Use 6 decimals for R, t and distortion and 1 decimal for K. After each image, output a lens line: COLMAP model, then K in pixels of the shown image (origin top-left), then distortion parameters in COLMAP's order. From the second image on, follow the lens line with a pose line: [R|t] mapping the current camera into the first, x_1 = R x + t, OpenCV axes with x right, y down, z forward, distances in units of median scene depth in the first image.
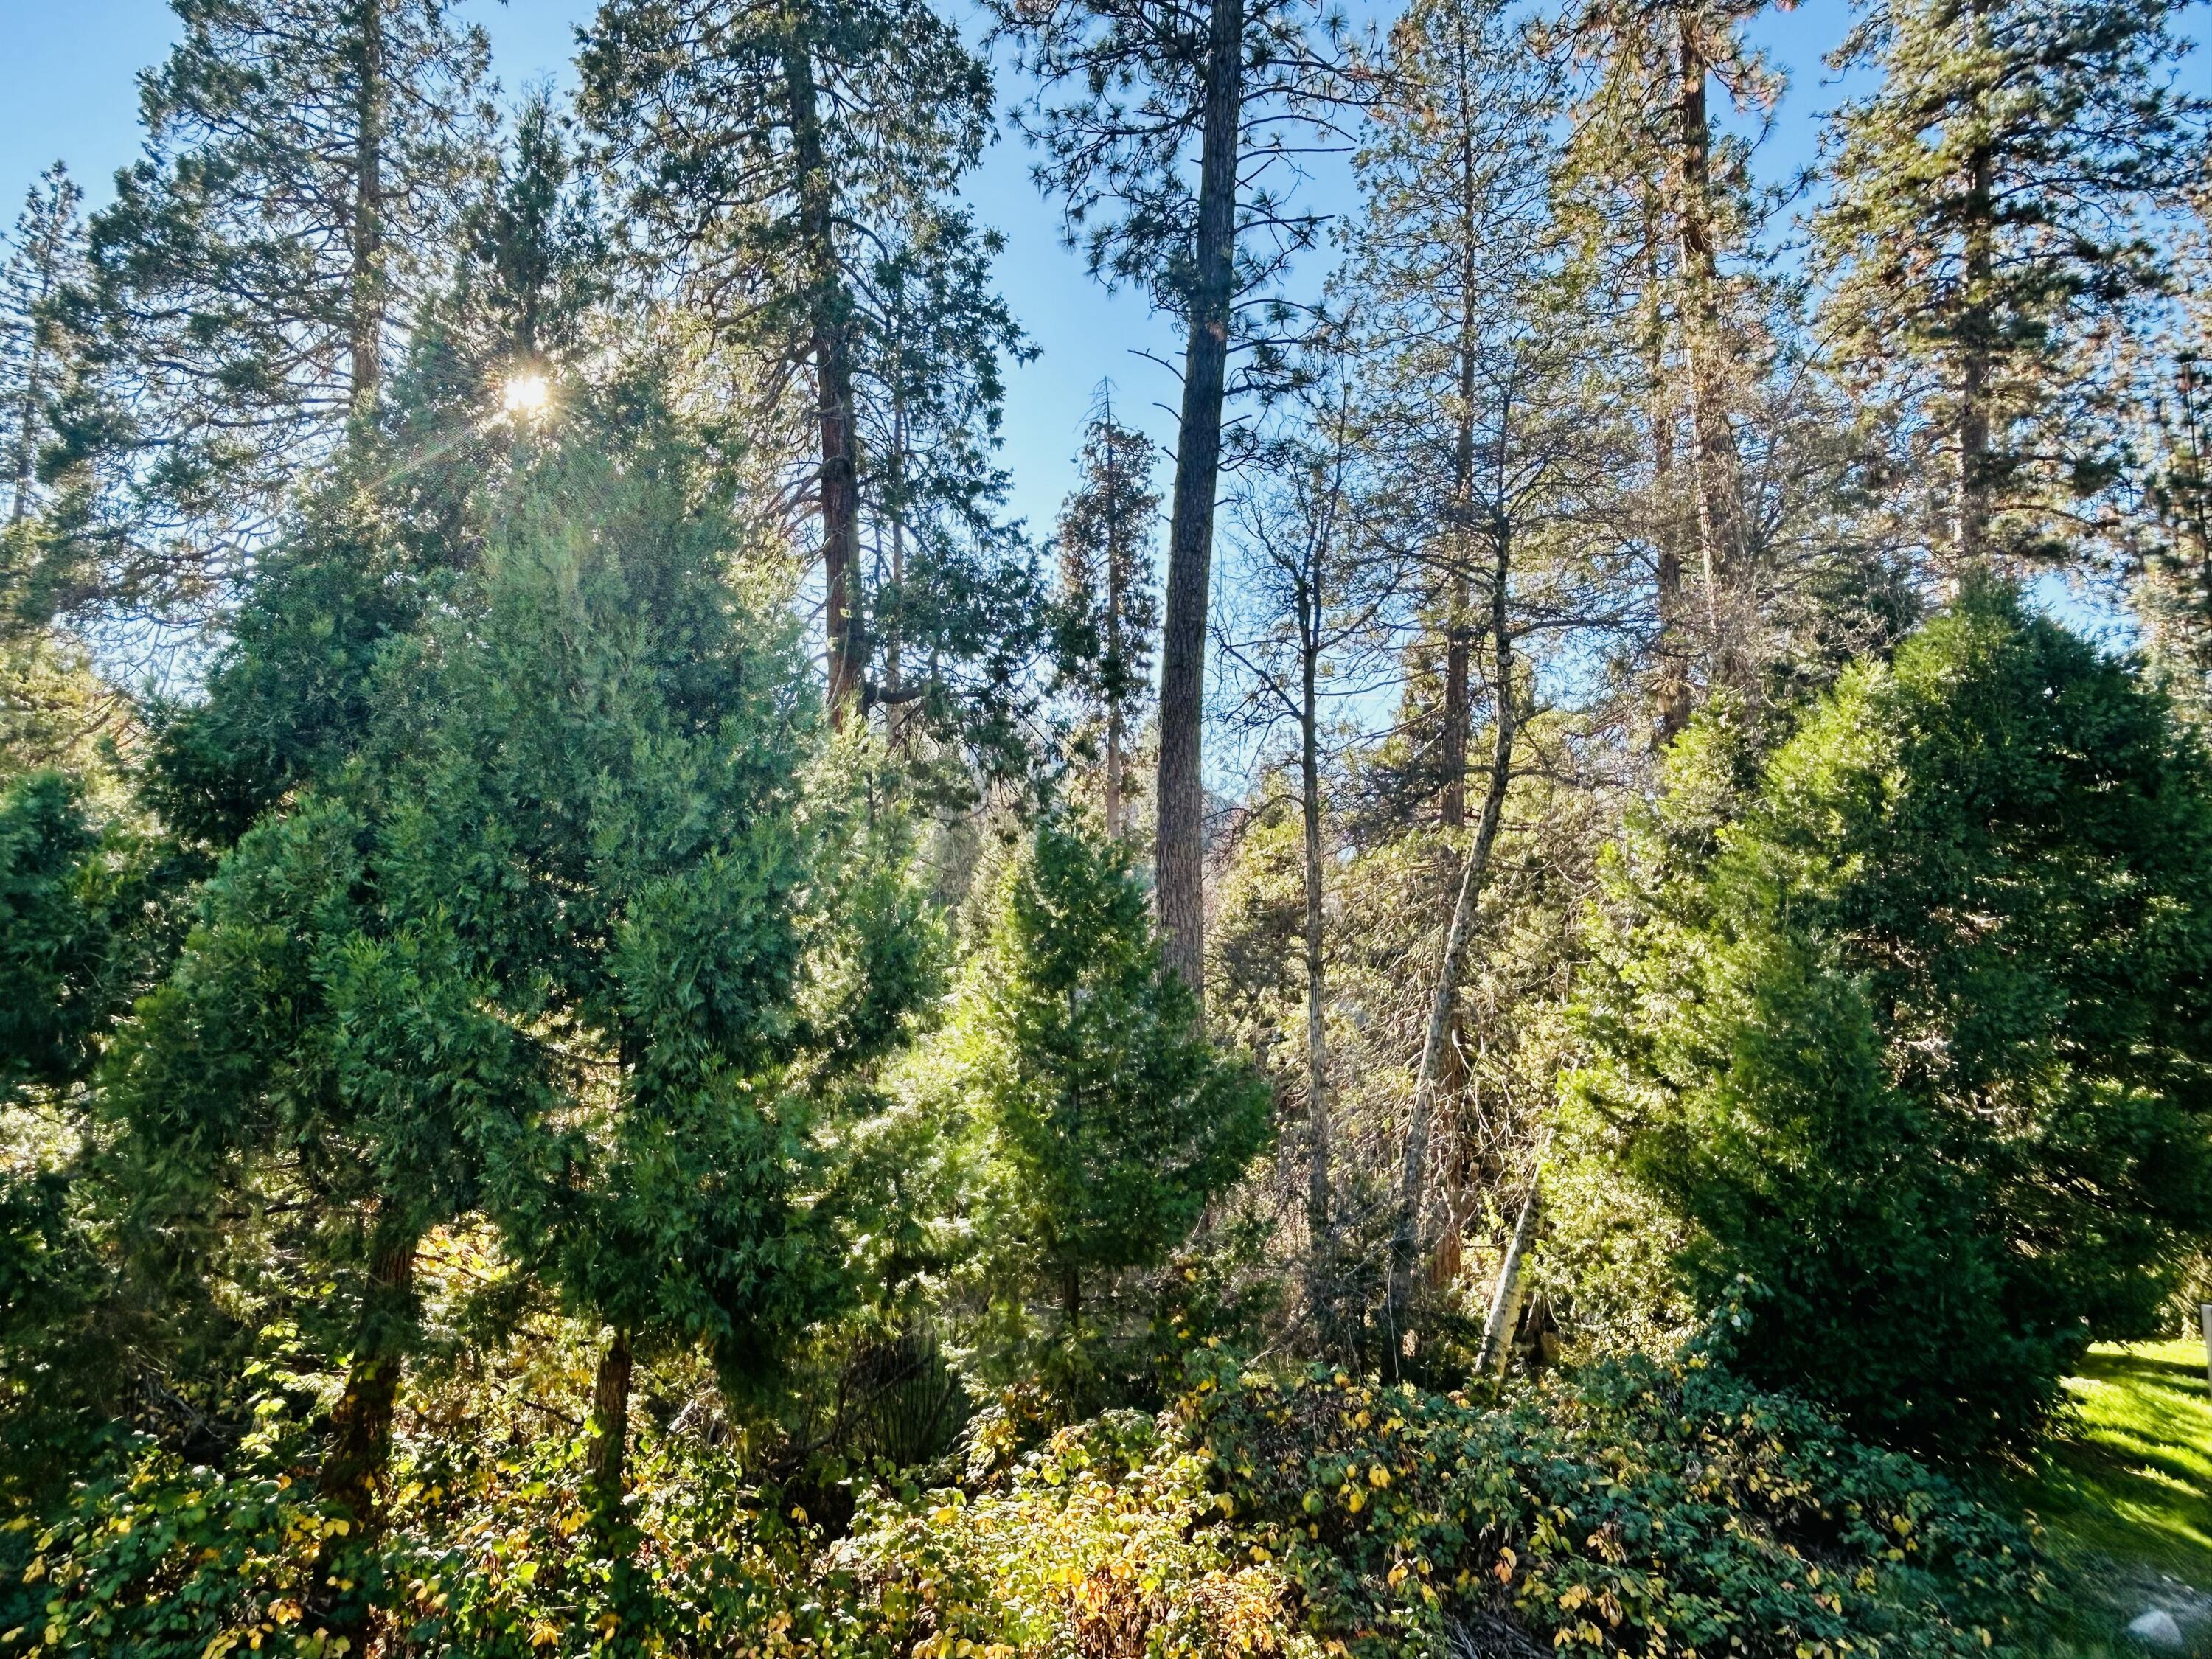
lens RADIAL K [[1388.6, 0, 1111.2], [0, 1388.6, 812.0], [0, 0, 1]] dist [-0.011040, 0.007357]
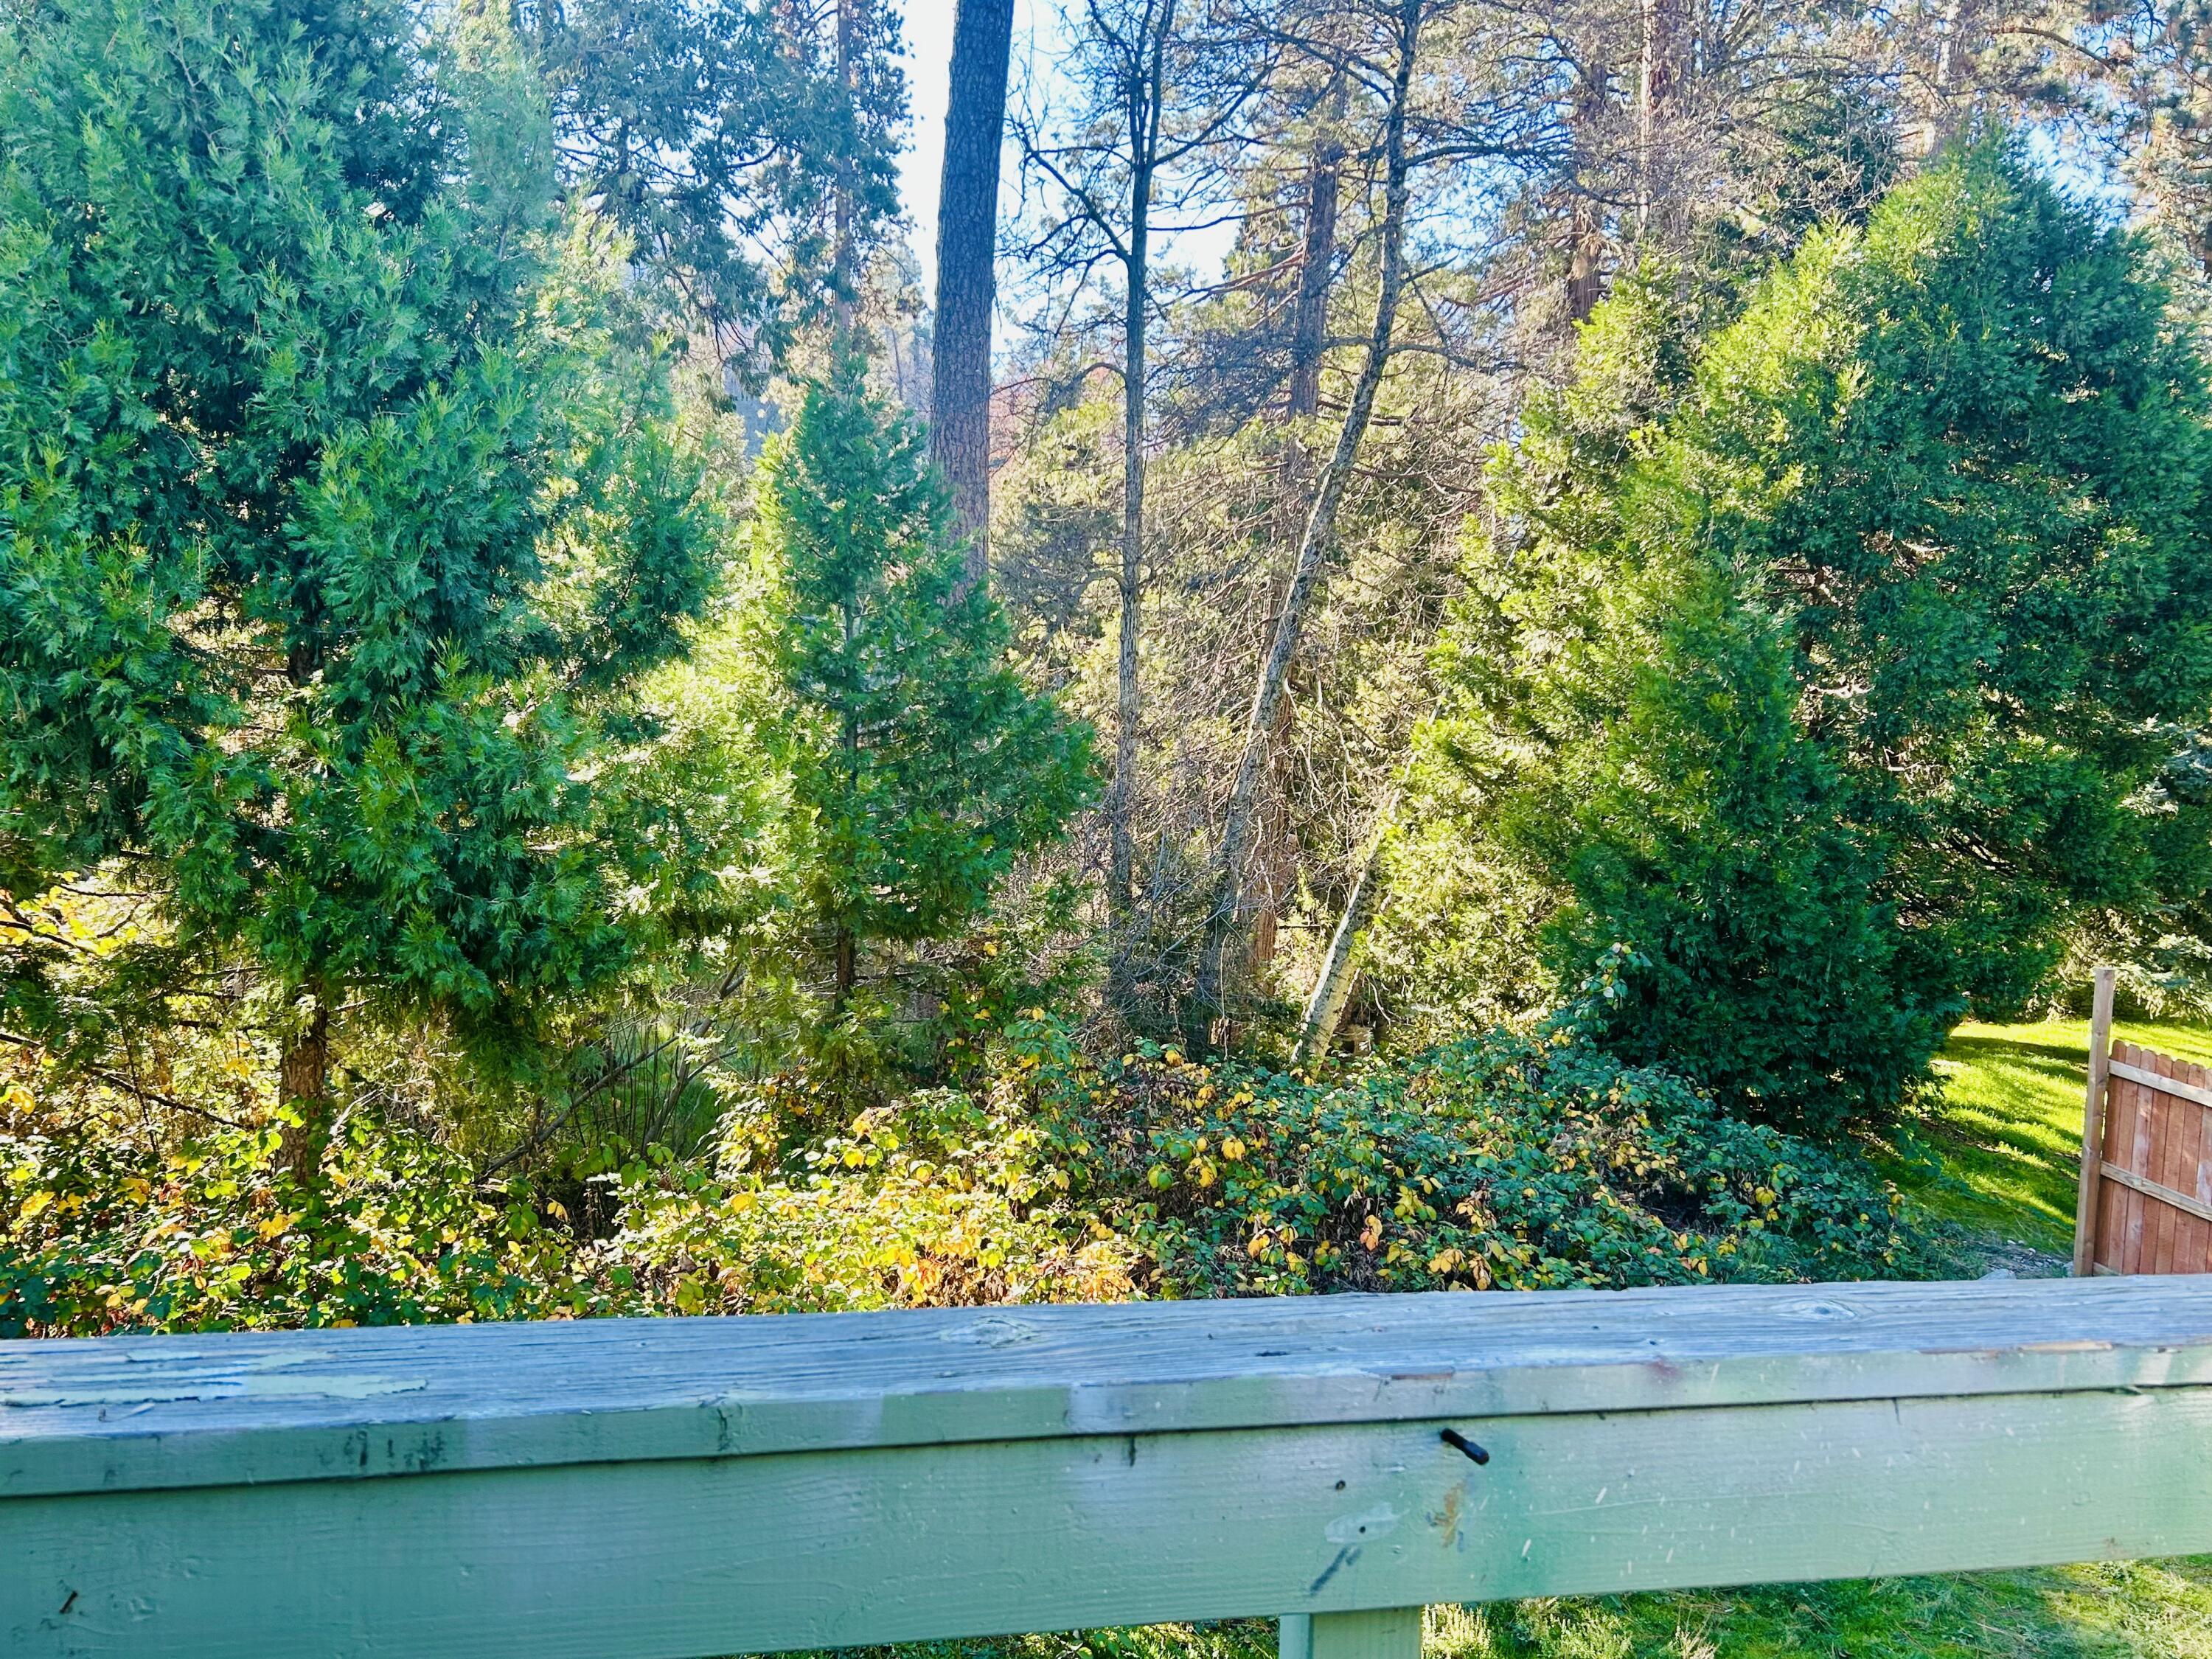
lens RADIAL K [[1803.2, 0, 1108.6], [0, 1803.2, 819.6], [0, 0, 1]] dist [0.052052, -0.051398]
pose [[0.985765, 0.008284, 0.167923, -0.054625], [-0.046863, 0.972739, 0.227116, 0.008718], [-0.161463, -0.231753, 0.959281, -0.034198]]
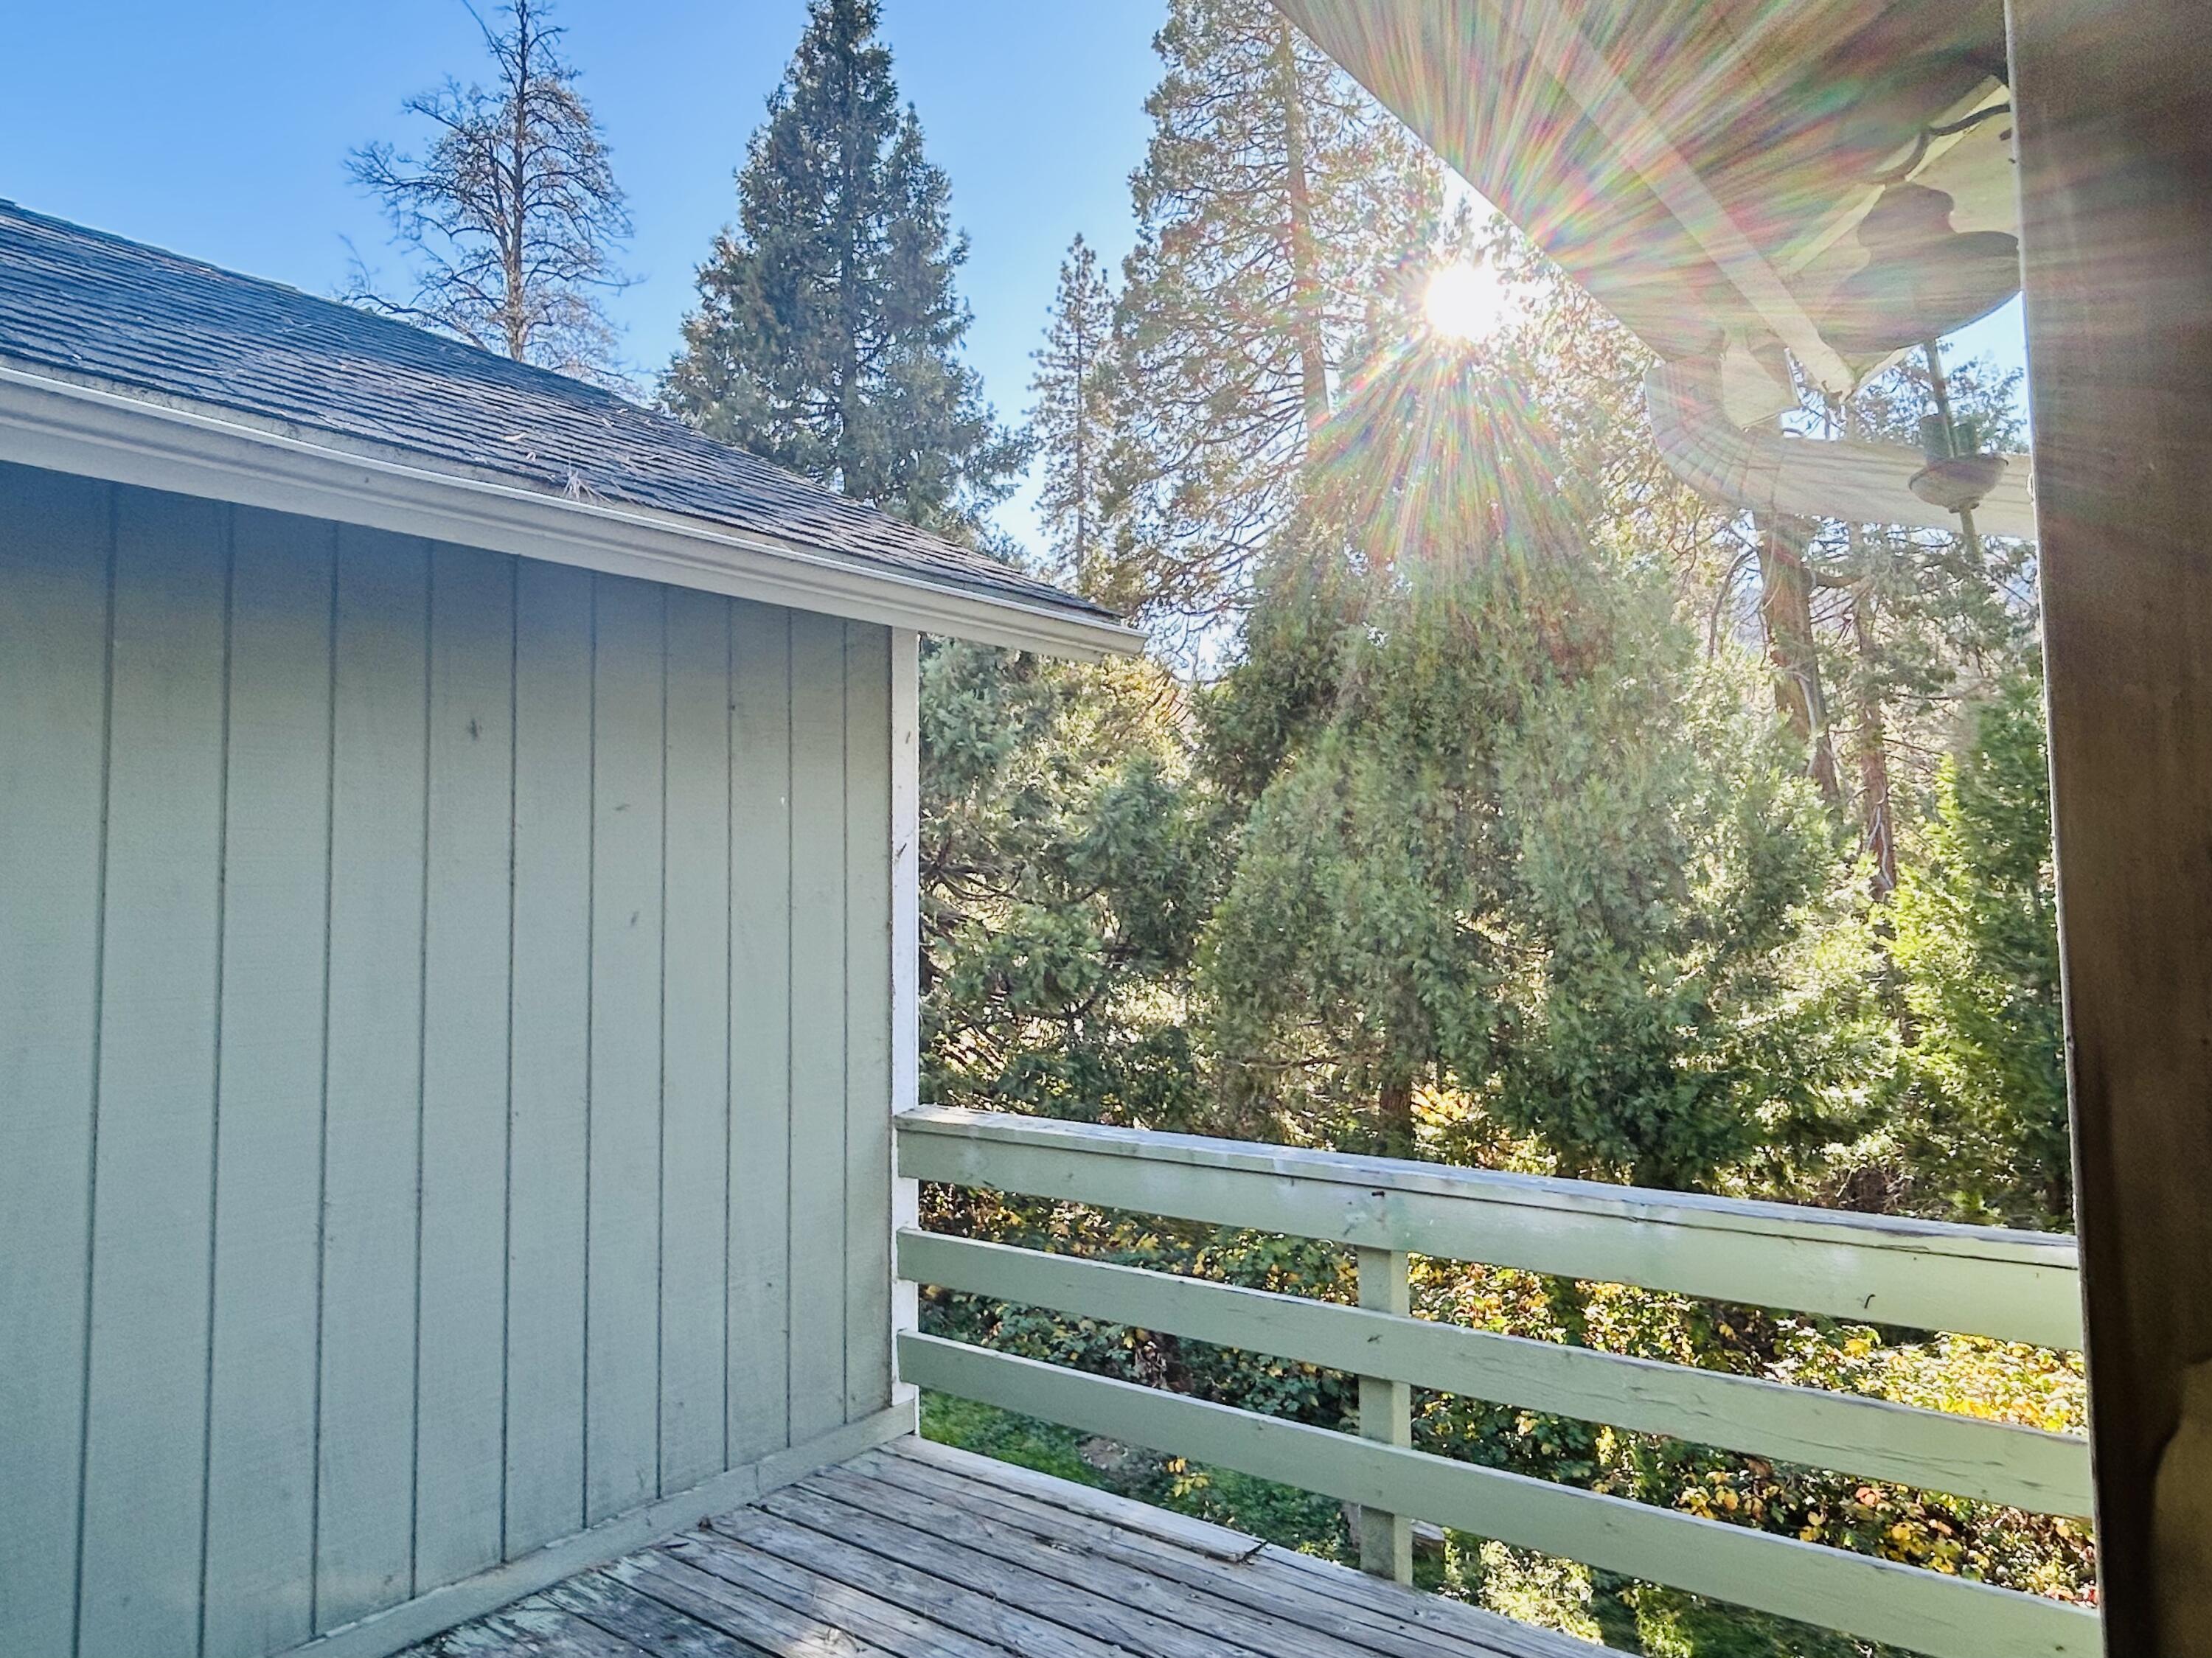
lens RADIAL K [[1476.5, 0, 1092.3], [0, 1476.5, 821.5], [0, 0, 1]] dist [0.028487, 0.000126]
pose [[0.778424, -0.057421, -0.625107, 0.113260], [0.104146, 0.993820, 0.038400, -0.018427], [0.619039, -0.094994, 0.779594, -0.183965]]
